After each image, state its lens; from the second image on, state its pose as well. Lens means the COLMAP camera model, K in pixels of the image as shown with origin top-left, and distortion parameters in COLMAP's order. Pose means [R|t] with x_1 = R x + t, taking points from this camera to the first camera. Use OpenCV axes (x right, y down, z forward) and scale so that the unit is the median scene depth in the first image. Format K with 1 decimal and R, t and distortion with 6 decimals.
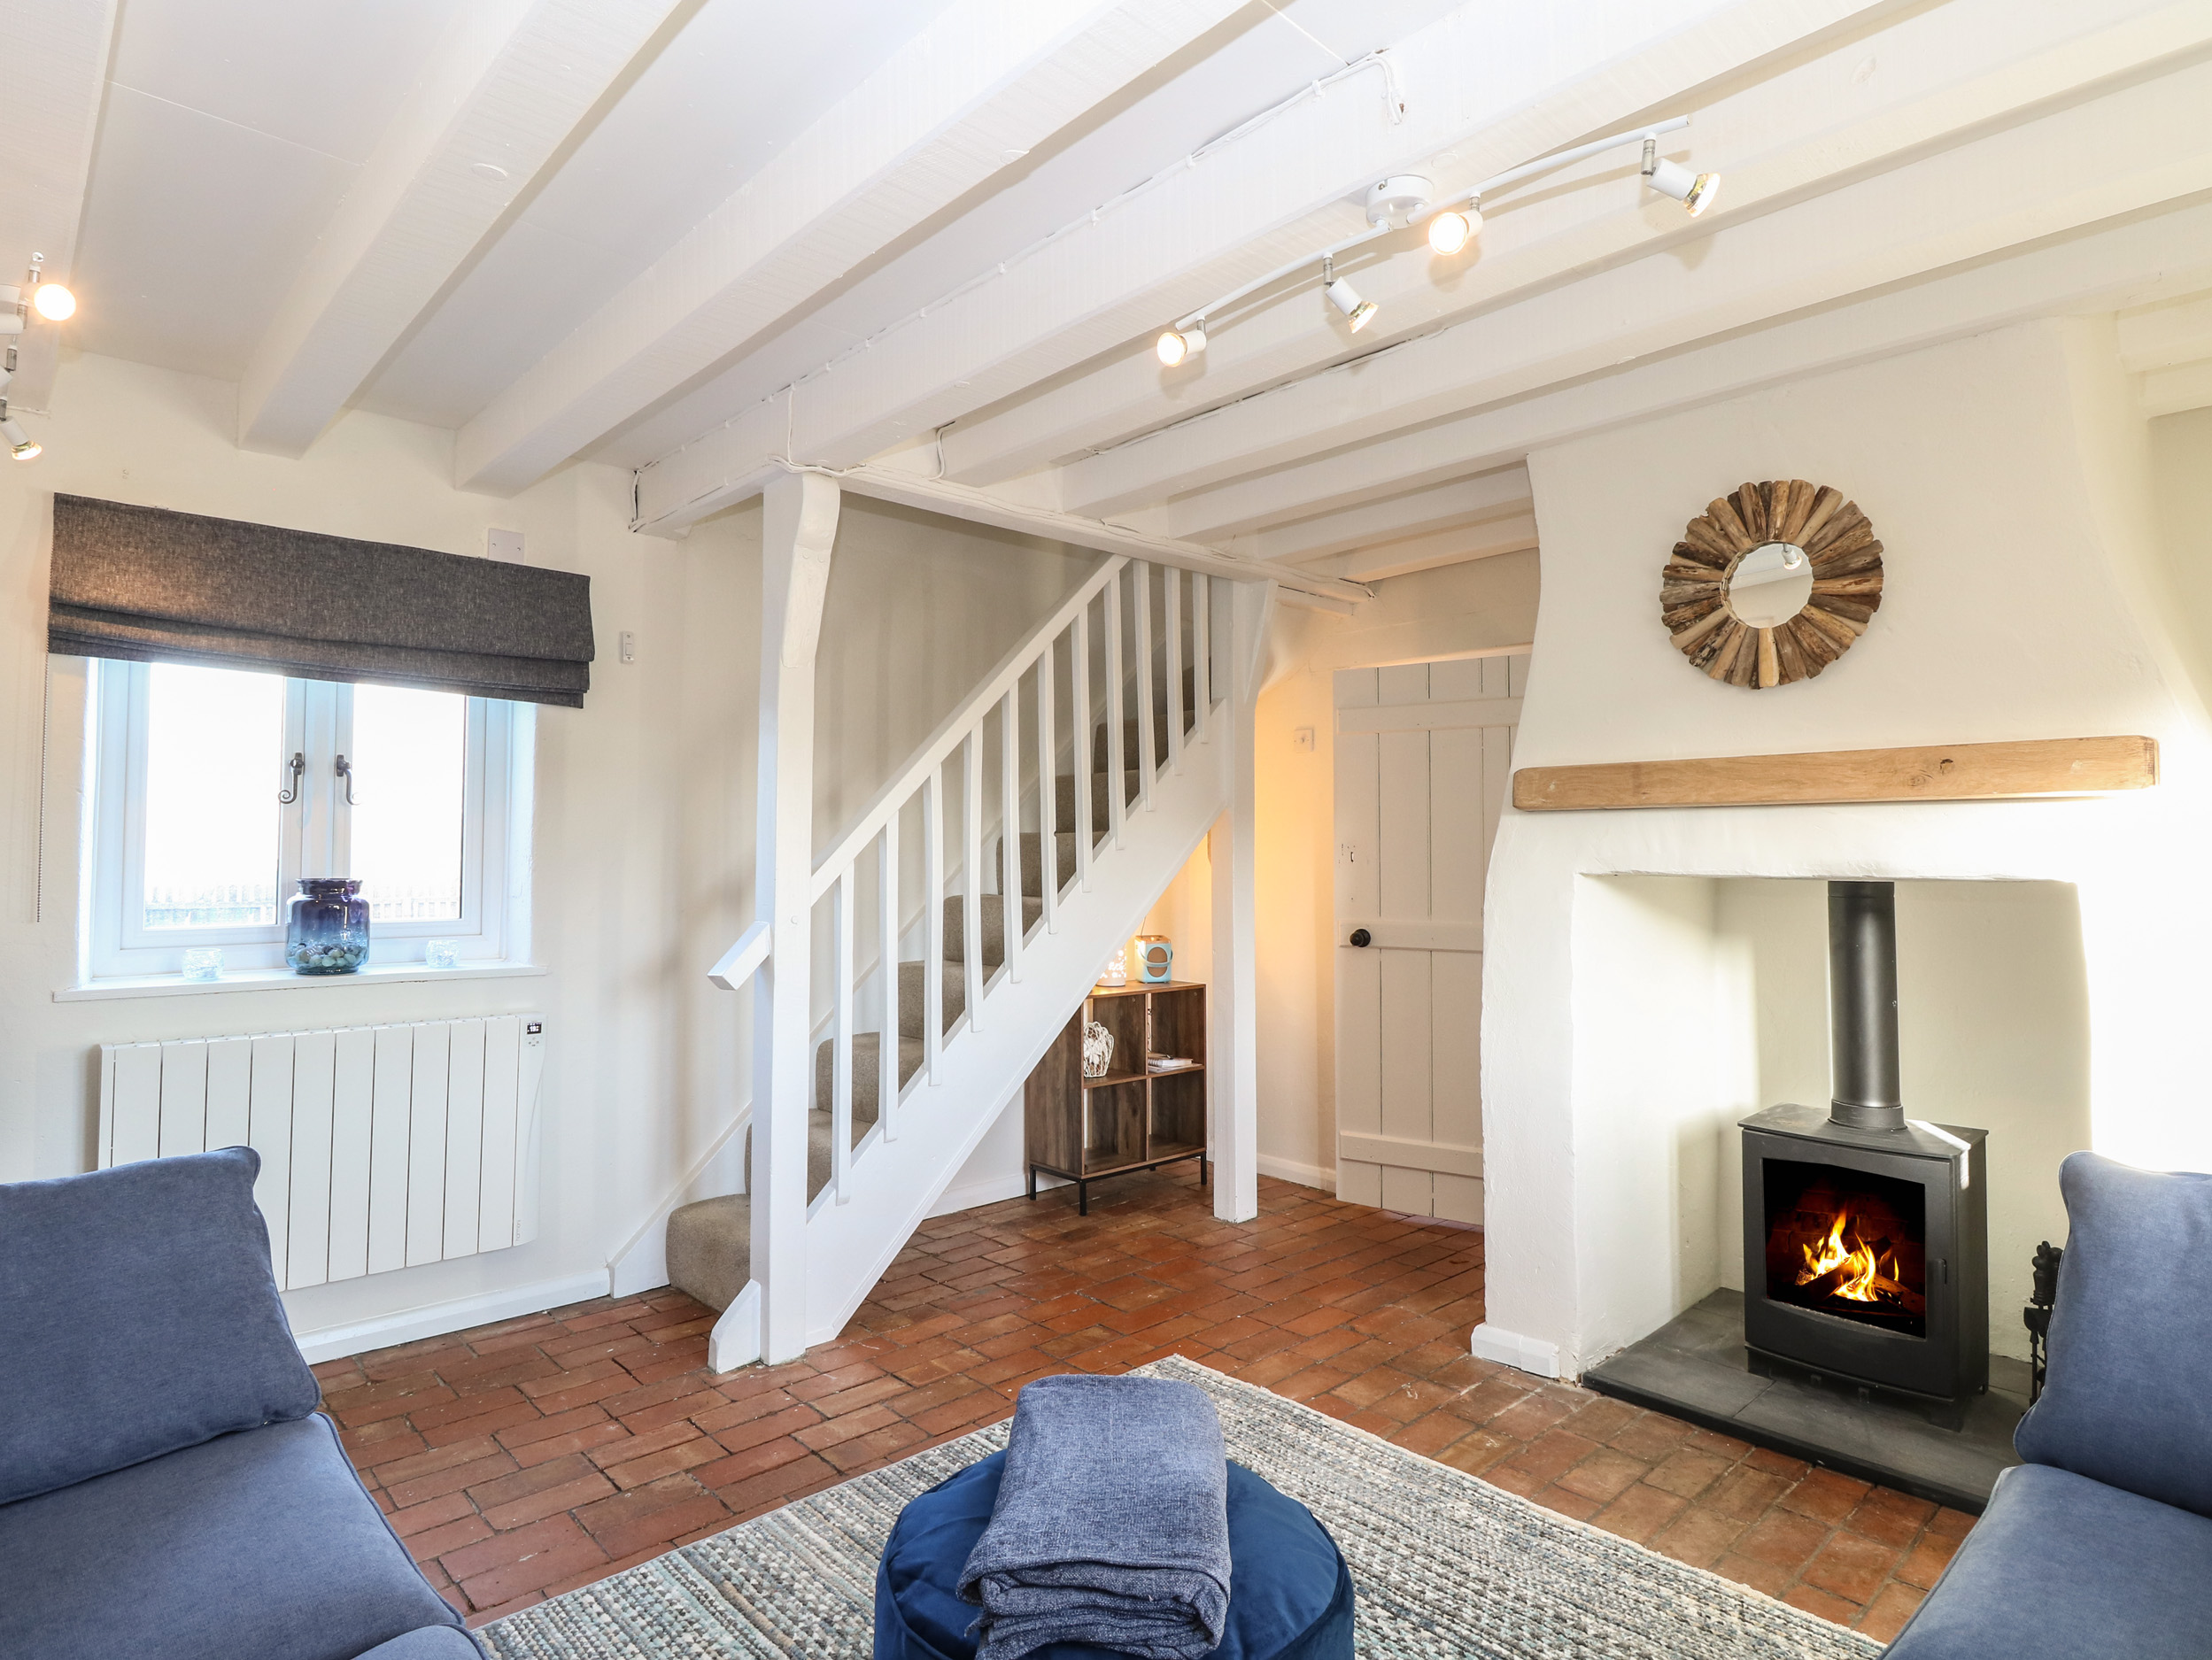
lens RADIAL K [[1224.9, 0, 1106.0], [0, 1224.9, 830.0], [0, 0, 1]] dist [-0.001562, 0.001082]
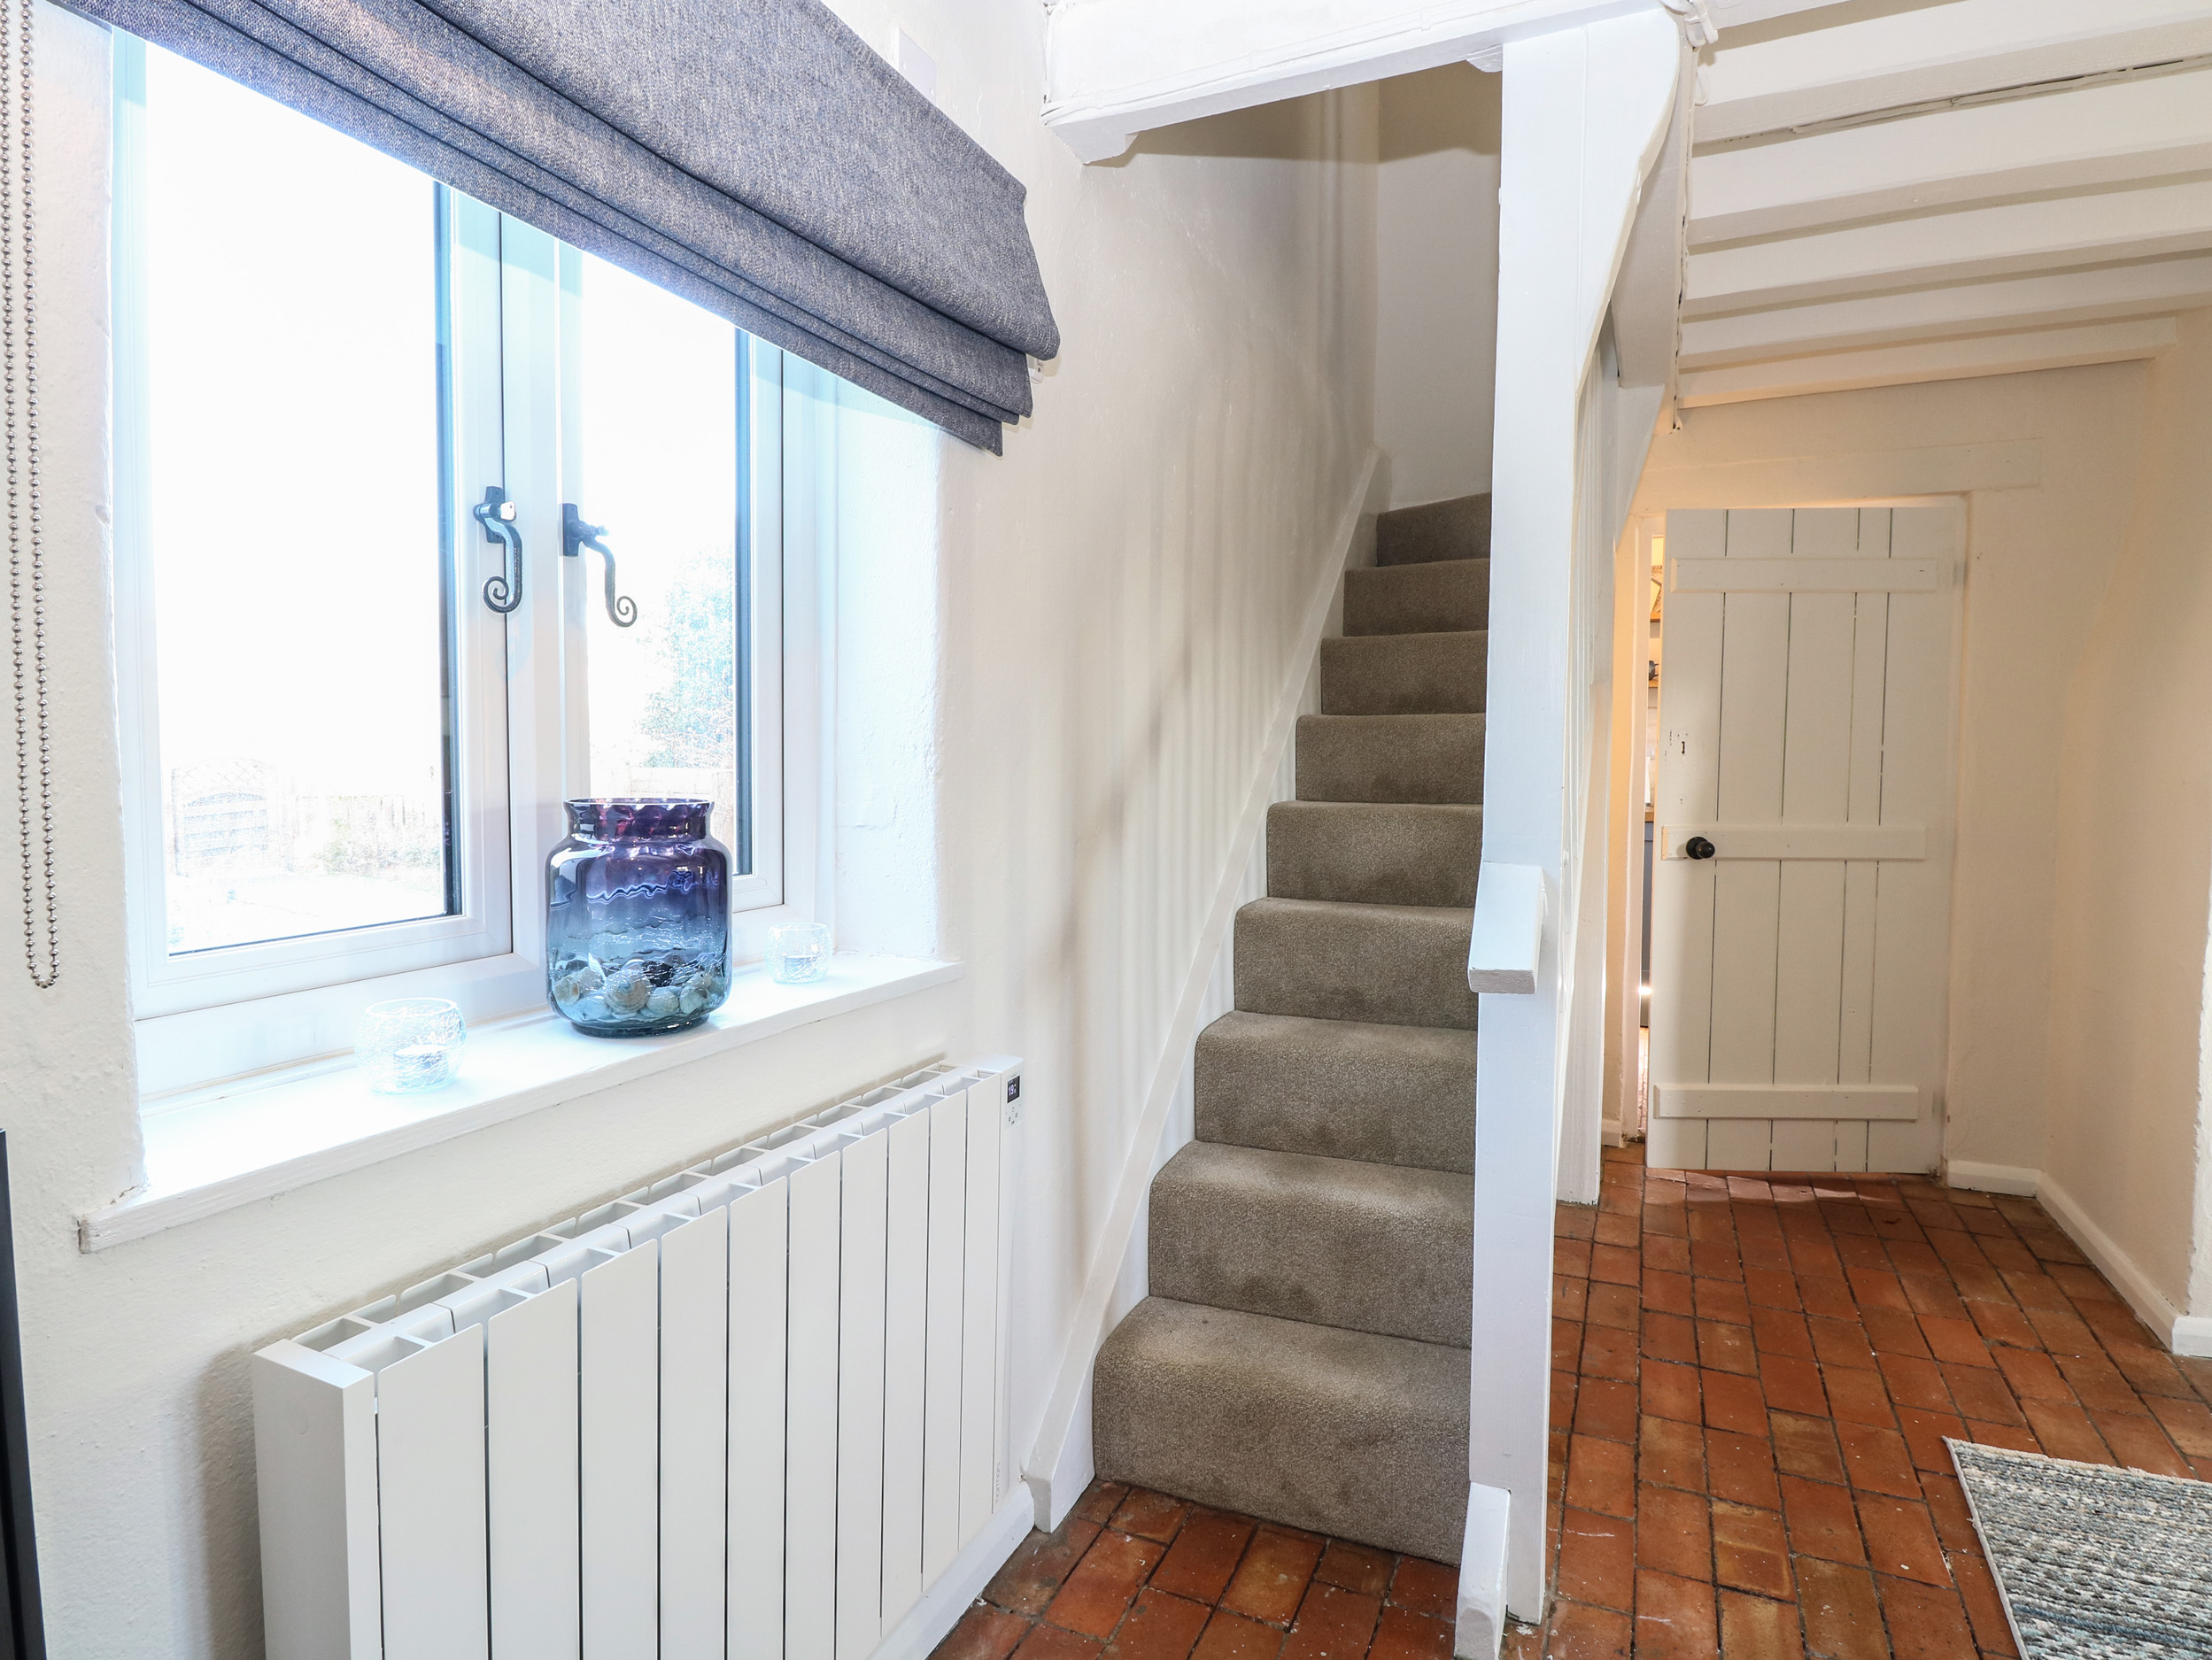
lens RADIAL K [[1224.9, 0, 1106.0], [0, 1224.9, 830.0], [0, 0, 1]] dist [-0.001562, 0.001082]
pose [[0.908793, -0.030465, 0.416133, -0.664437], [-0.003681, 0.996707, 0.081008, 0.014536], [-0.417231, -0.075151, 0.905688, 0.565890]]
